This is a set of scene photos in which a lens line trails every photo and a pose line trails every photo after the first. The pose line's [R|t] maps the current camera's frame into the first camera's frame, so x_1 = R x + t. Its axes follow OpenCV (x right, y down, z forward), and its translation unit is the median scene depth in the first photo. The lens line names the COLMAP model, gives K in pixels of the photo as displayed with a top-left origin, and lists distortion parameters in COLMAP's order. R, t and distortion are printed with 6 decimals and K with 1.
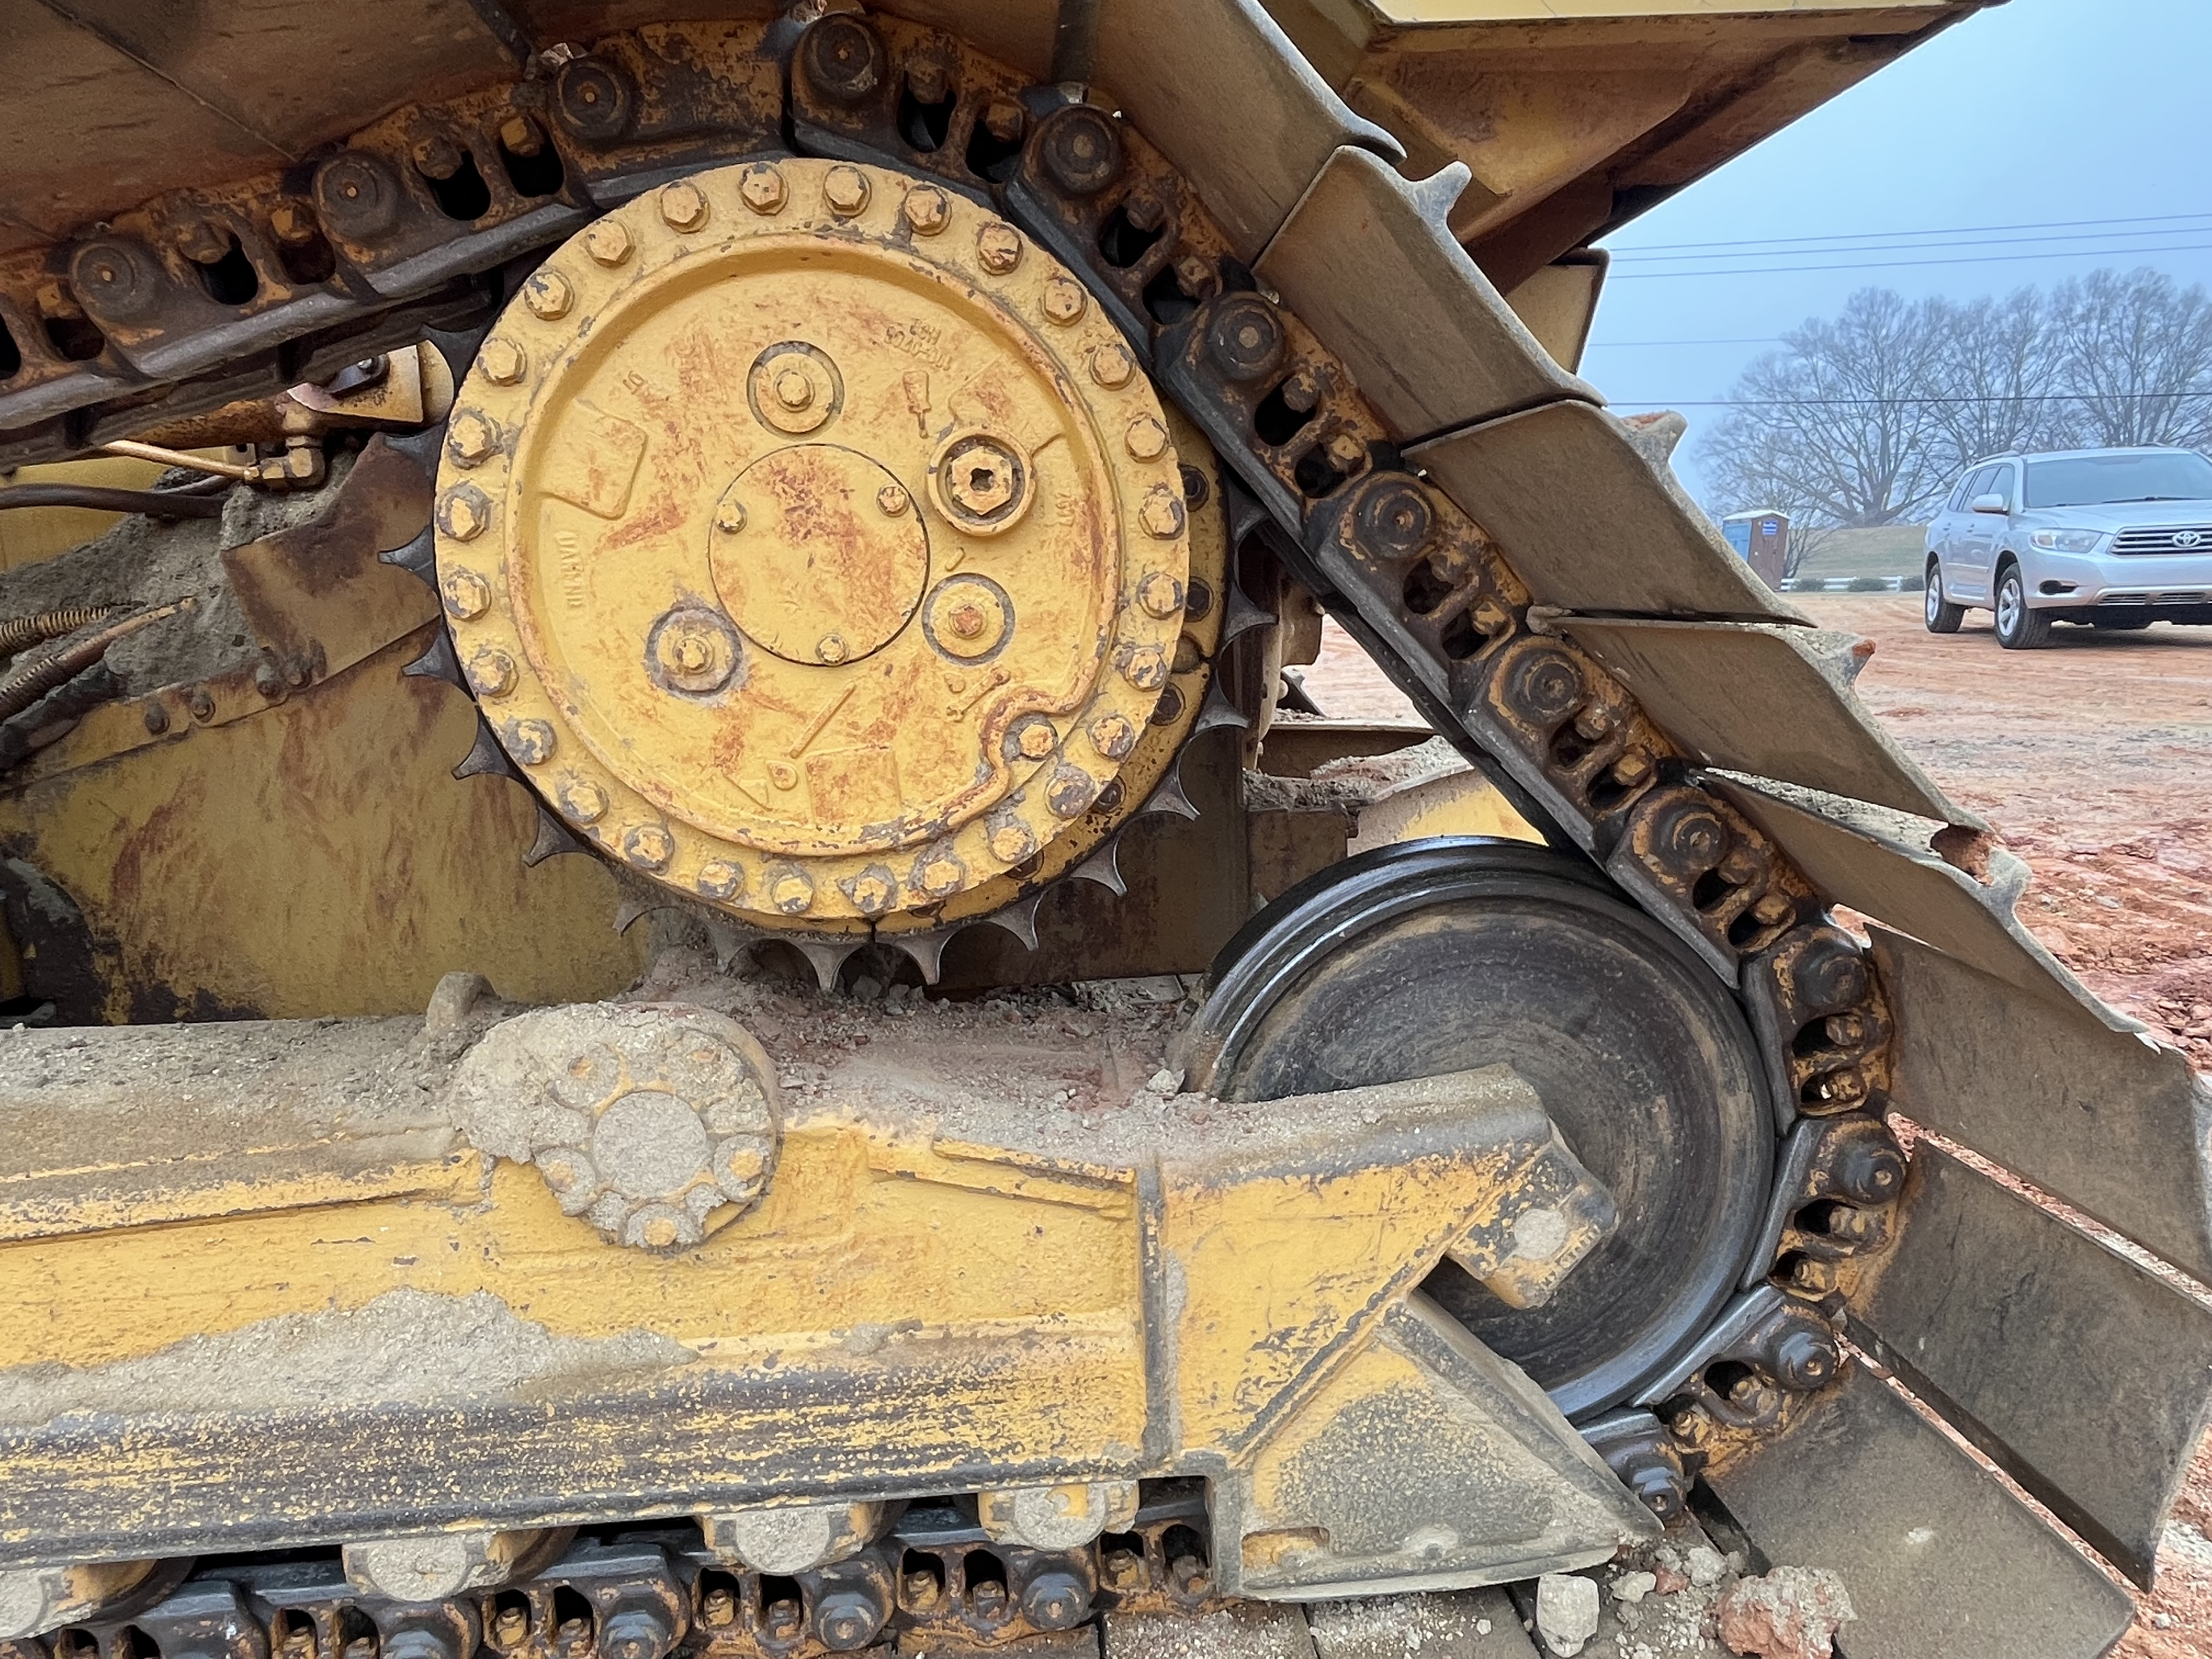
lens RADIAL K [[1356.6, 0, 1103.7], [0, 1356.6, 827.1], [0, 0, 1]] dist [-0.009090, 0.001805]
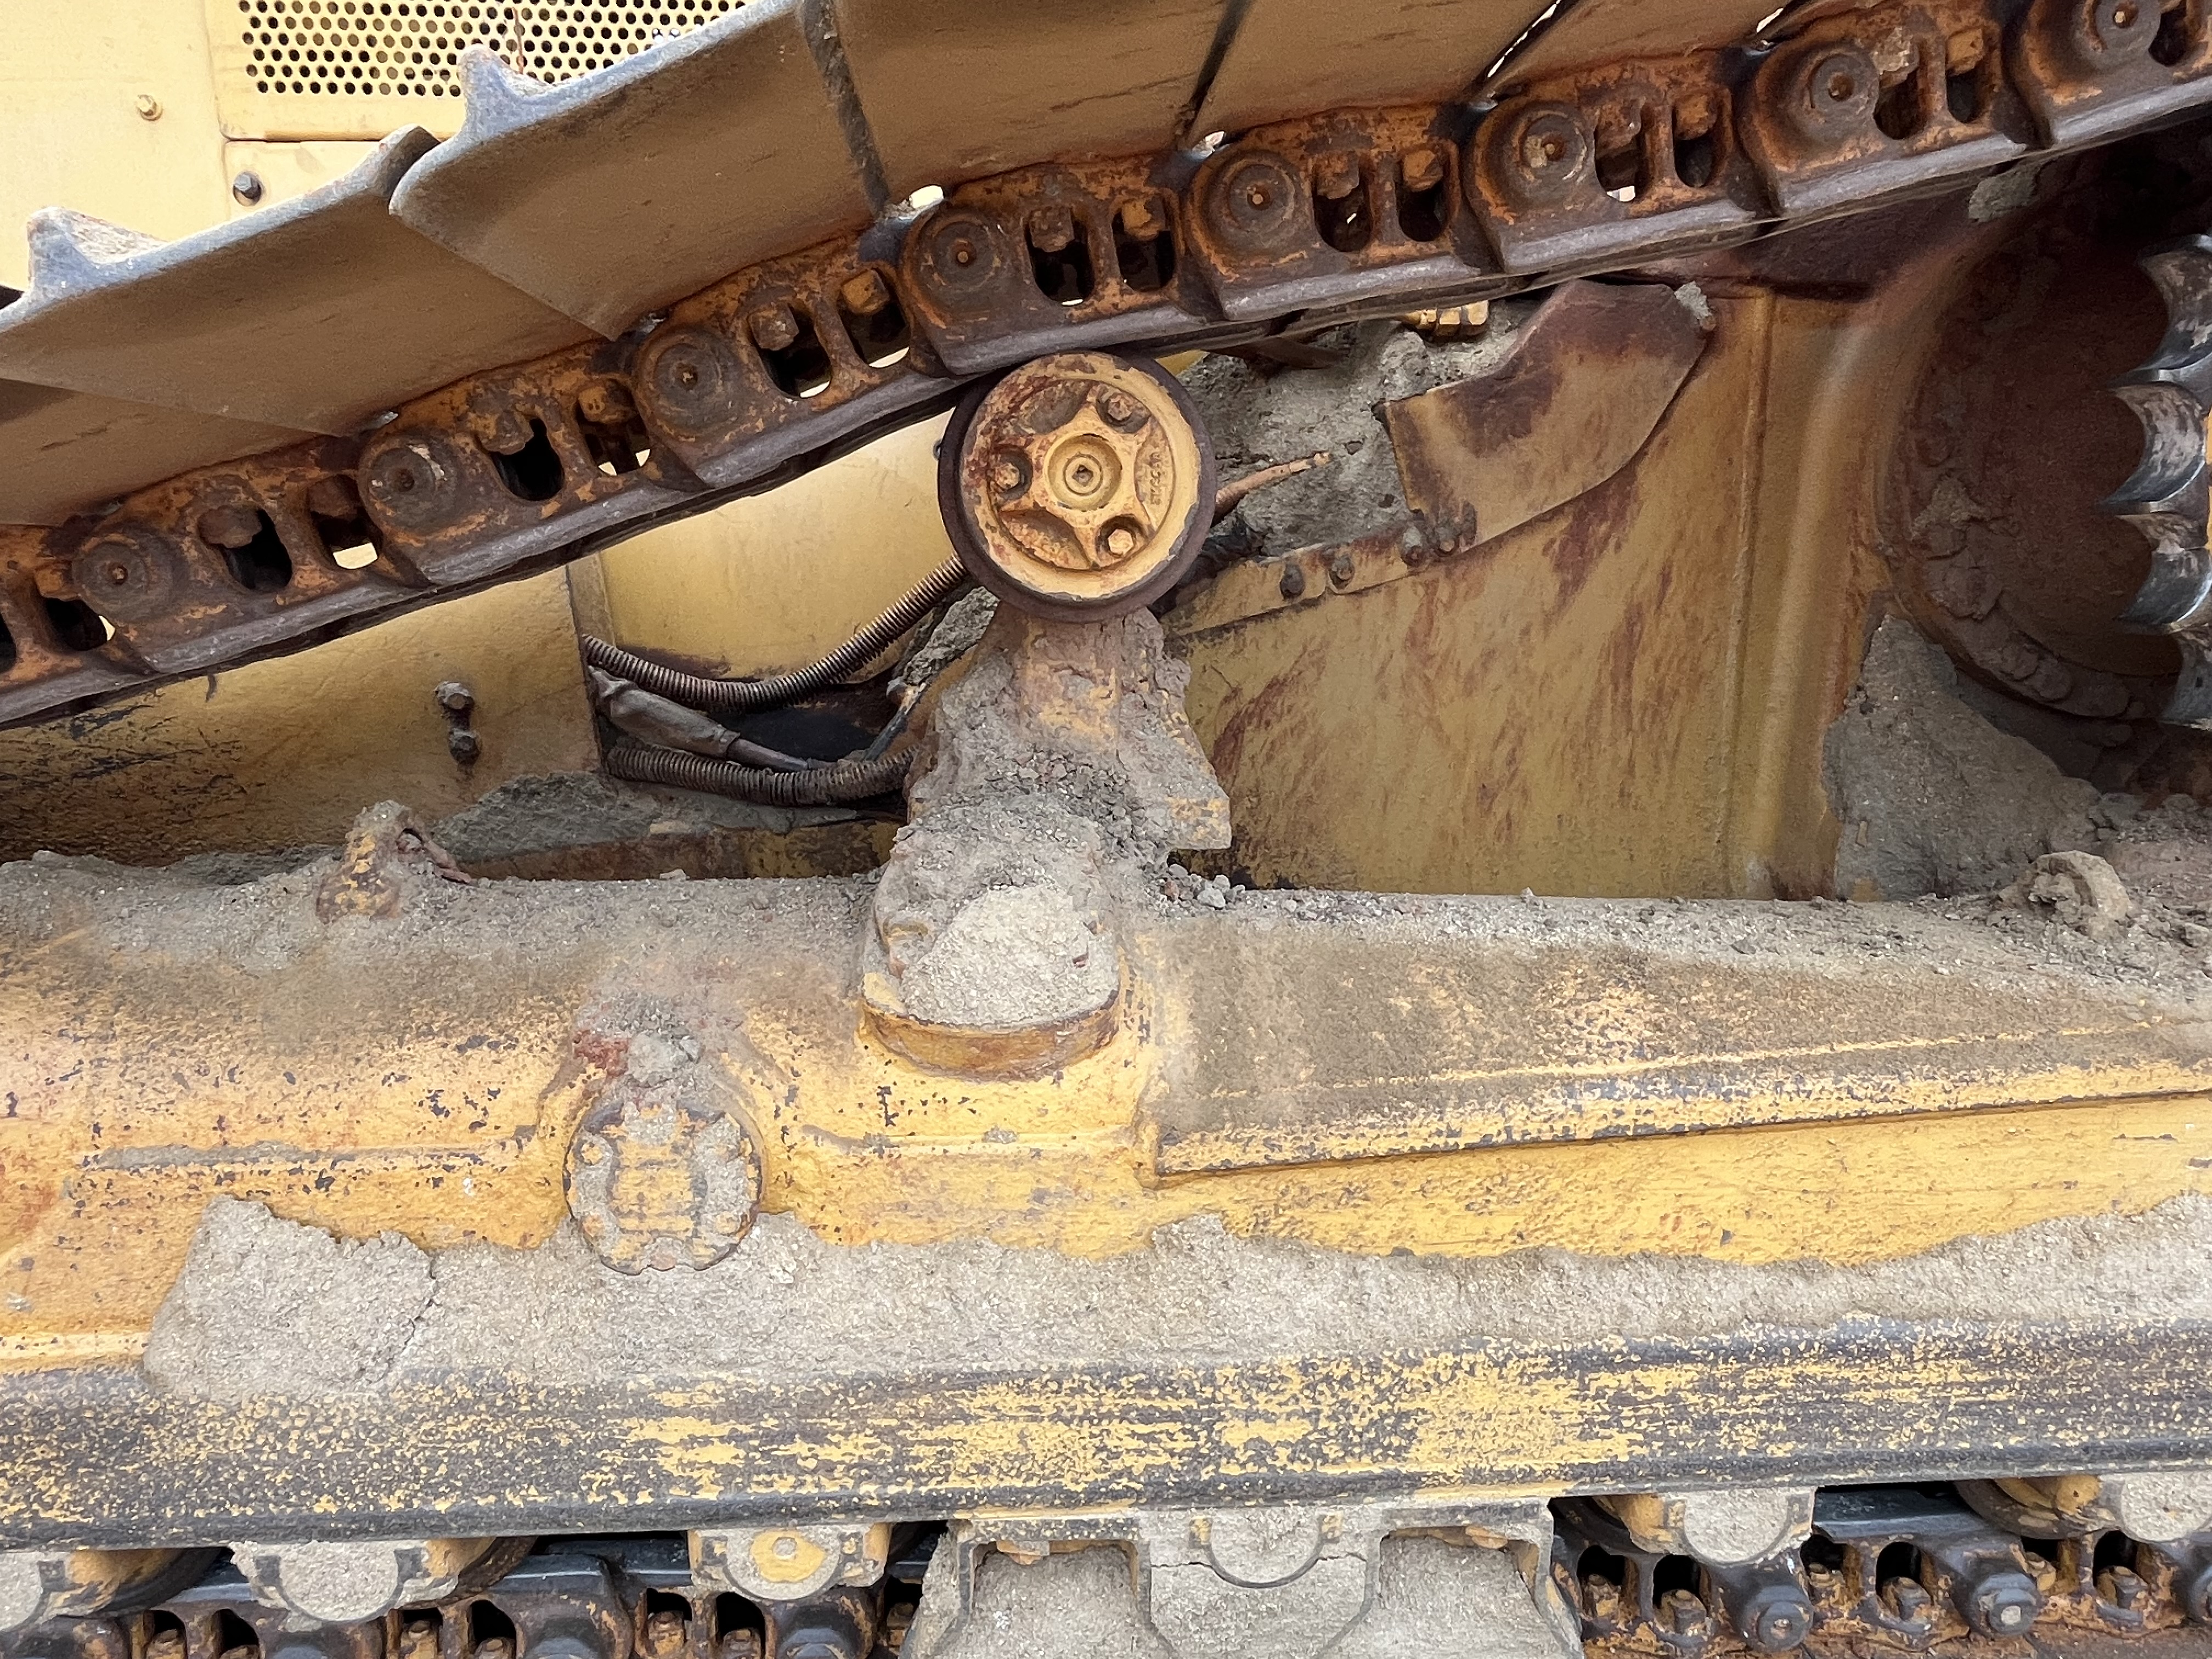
lens RADIAL K [[1356.6, 0, 1110.9], [0, 1356.6, 825.5], [0, 0, 1]] dist [-0.009090, 0.001805]
pose [[0.998918, 0.045730, -0.008405, -1.254012], [-0.045566, 0.998786, 0.018724, 0.115427], [0.009251, -0.018321, 0.999789, 0.107560]]
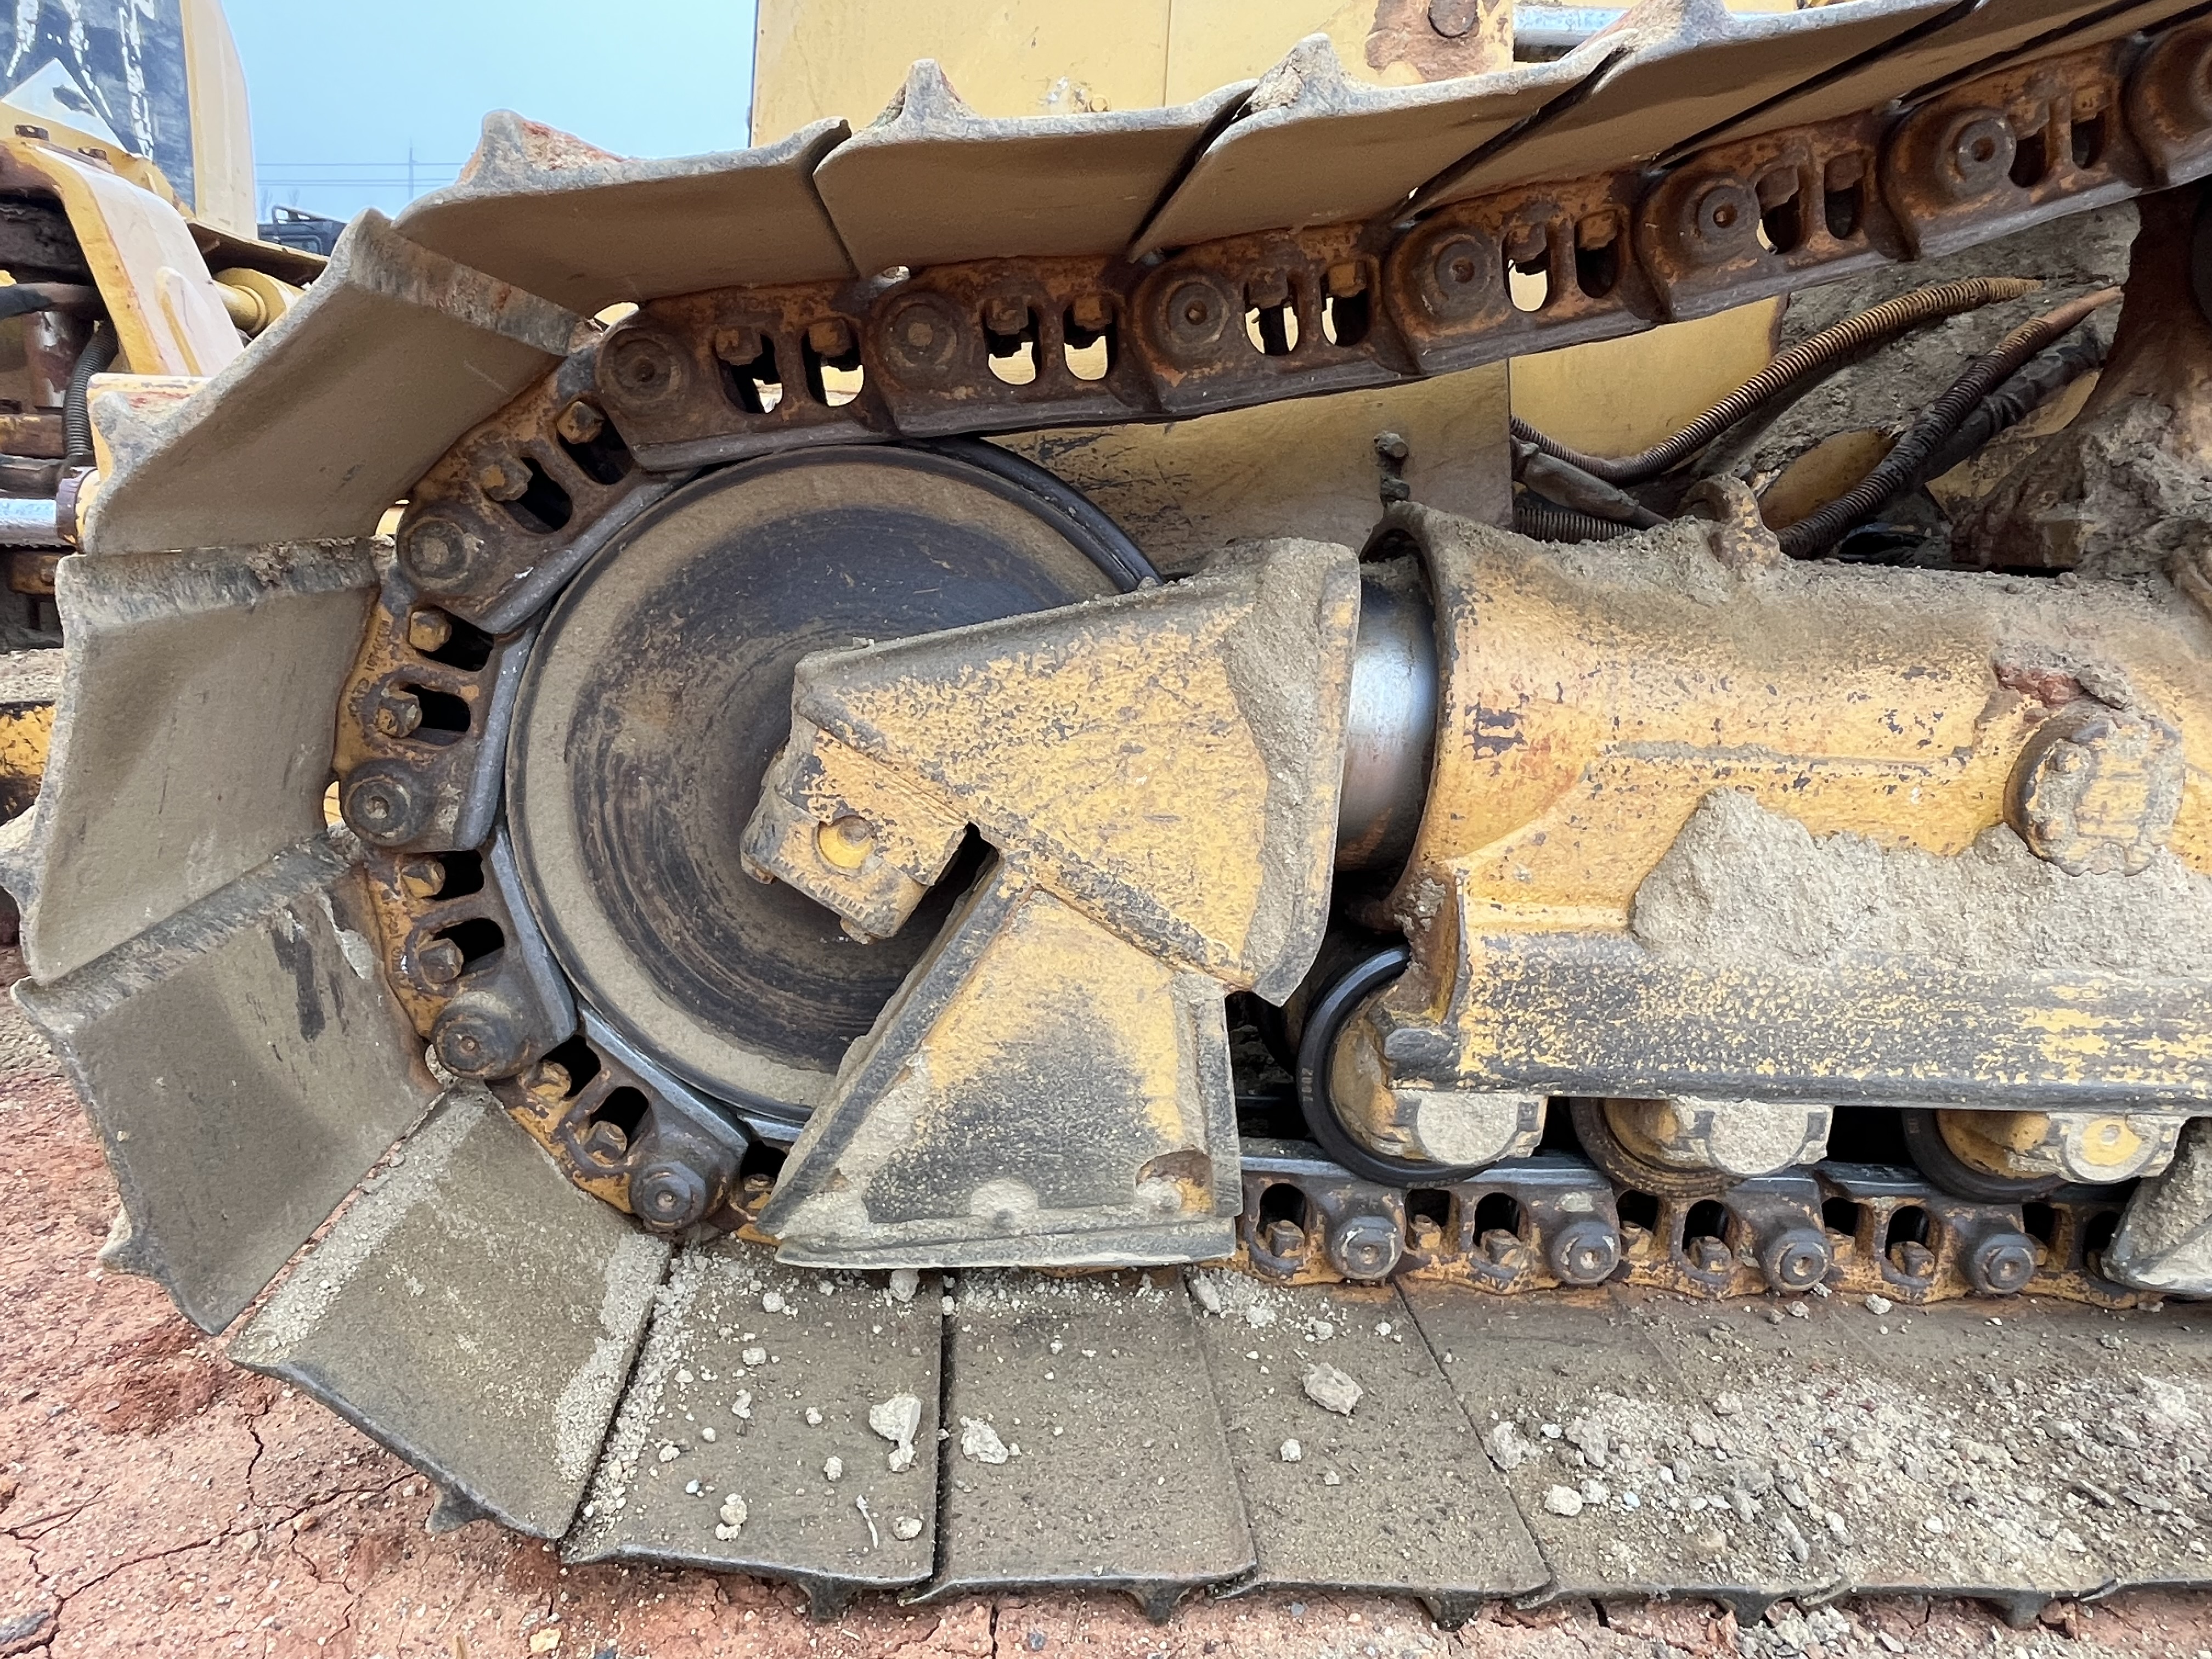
lens RADIAL K [[1356.6, 0, 1103.0], [0, 1356.6, 833.4], [0, 0, 1]] dist [-0.009090, 0.001805]
pose [[0.994564, 0.103518, 0.011224, -2.197045], [-0.104027, 0.992510, 0.064049, 0.389277], [-0.004510, -0.064868, 0.997884, -0.008845]]
